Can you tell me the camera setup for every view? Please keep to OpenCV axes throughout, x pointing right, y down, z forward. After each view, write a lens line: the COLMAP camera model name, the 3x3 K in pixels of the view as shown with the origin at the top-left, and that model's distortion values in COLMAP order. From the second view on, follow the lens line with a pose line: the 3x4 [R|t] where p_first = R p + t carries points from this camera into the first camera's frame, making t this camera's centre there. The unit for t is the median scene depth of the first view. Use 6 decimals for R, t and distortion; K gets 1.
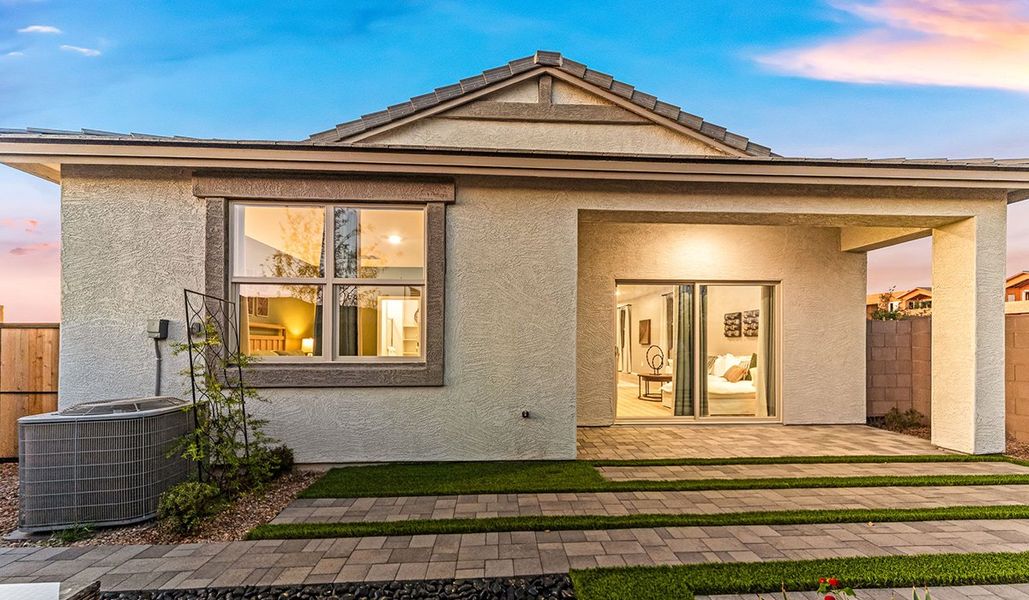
lens RADIAL K [[396.7, 0, 515.5], [0, 396.7, 342.9], [0, 0, 1]] dist [0.001240, 0.000014]
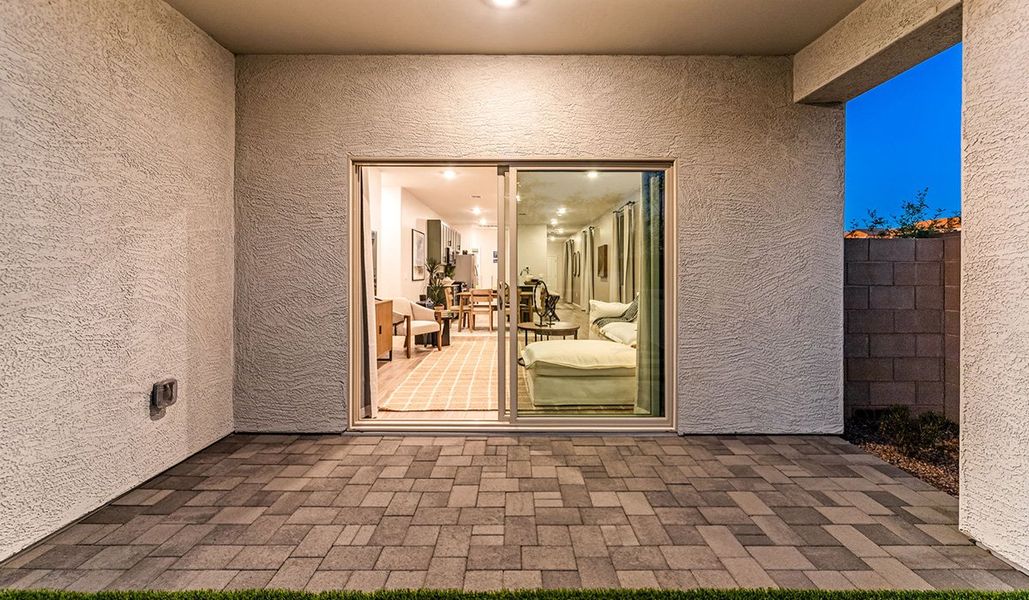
lens RADIAL K [[414.3, 0, 516.9], [0, 414.3, 277.2], [0, 0, 1]] dist [0.000852, 0.000101]
pose [[0.998463, 0.000655, -0.055417, 0.611752], [-0.000455, 0.999993, 0.003608, -0.005044], [0.055419, -0.003577, 0.998457, 0.547598]]
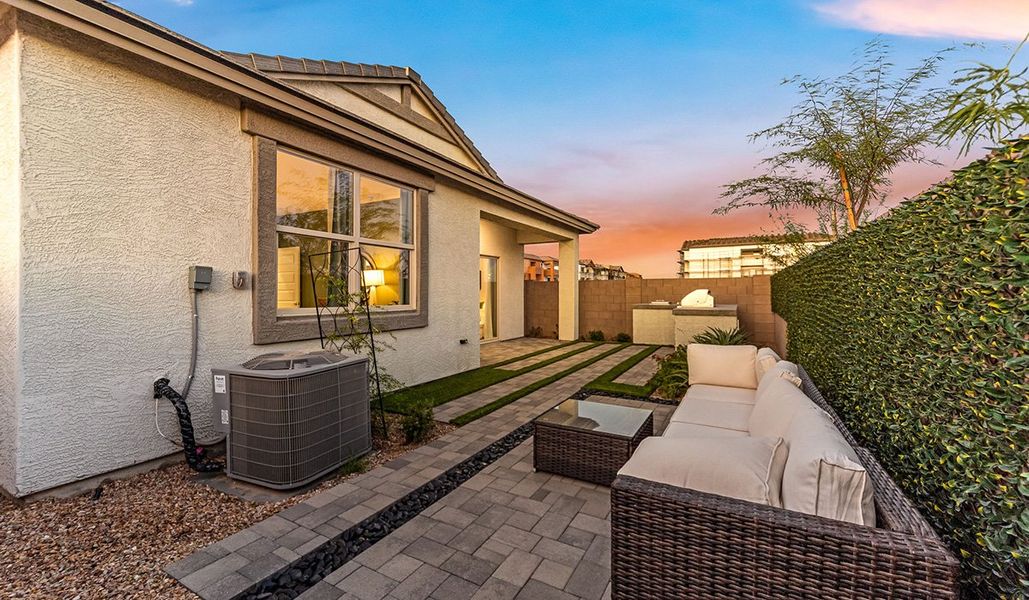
lens RADIAL K [[415.9, 0, 514.8], [0, 415.9, 290.2], [0, 0, 1]] dist [0.000249, 0.000048]
pose [[0.531167, 0.004457, 0.847255, -1.009022], [0.002675, 0.999972, -0.006937, -0.002209], [-0.847263, 0.005951, 0.531140, -0.003794]]
